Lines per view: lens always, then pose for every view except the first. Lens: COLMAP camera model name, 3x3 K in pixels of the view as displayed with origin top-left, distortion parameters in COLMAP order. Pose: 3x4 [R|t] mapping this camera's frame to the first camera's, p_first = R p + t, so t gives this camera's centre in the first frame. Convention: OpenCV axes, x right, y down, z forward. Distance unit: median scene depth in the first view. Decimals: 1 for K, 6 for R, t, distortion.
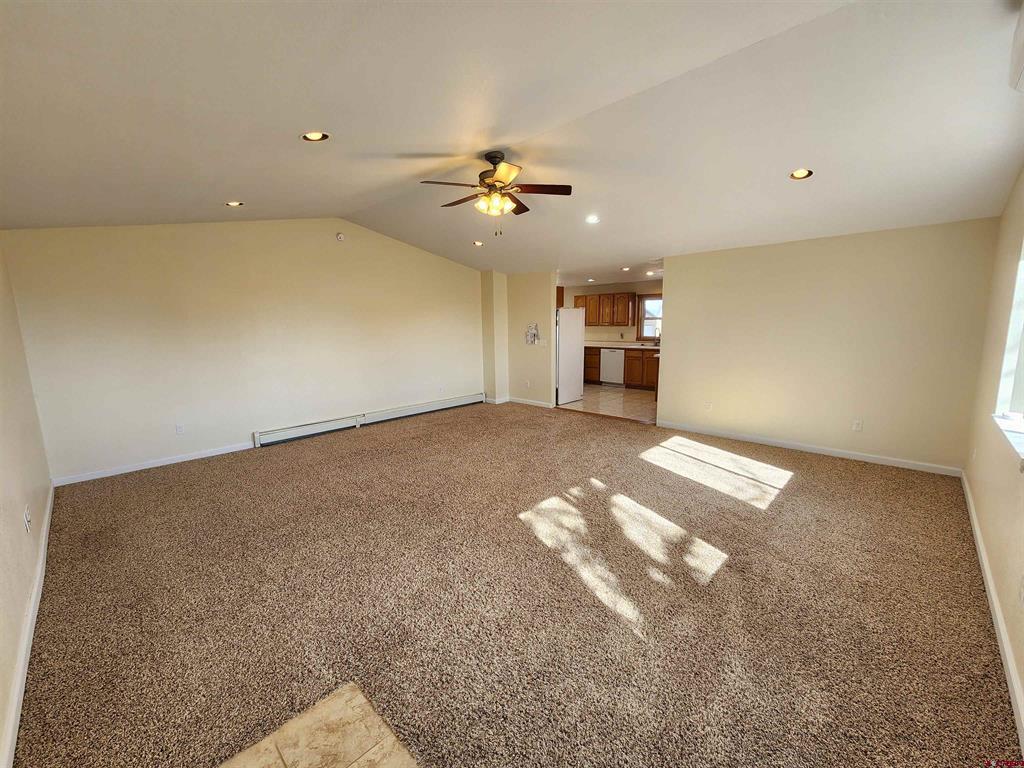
lens RADIAL K [[419.4, 0, 511.9], [0, 419.4, 386.5], [0, 0, 1]] dist [-0.002941, 0.000739]
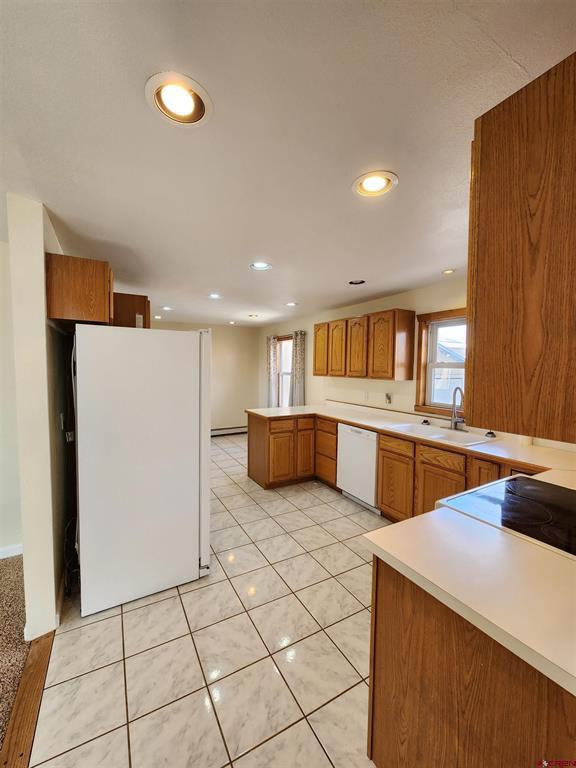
lens RADIAL K [[314.5, 0, 287.8], [0, 314.5, 381.5], [0, 0, 1]] dist [-0.002941, 0.000739]
pose [[0.959944, 0.029953, -0.278585, 0.263097], [-0.058499, 0.993783, -0.094724, -0.102770], [0.274016, 0.107227, 0.955729, 0.636578]]
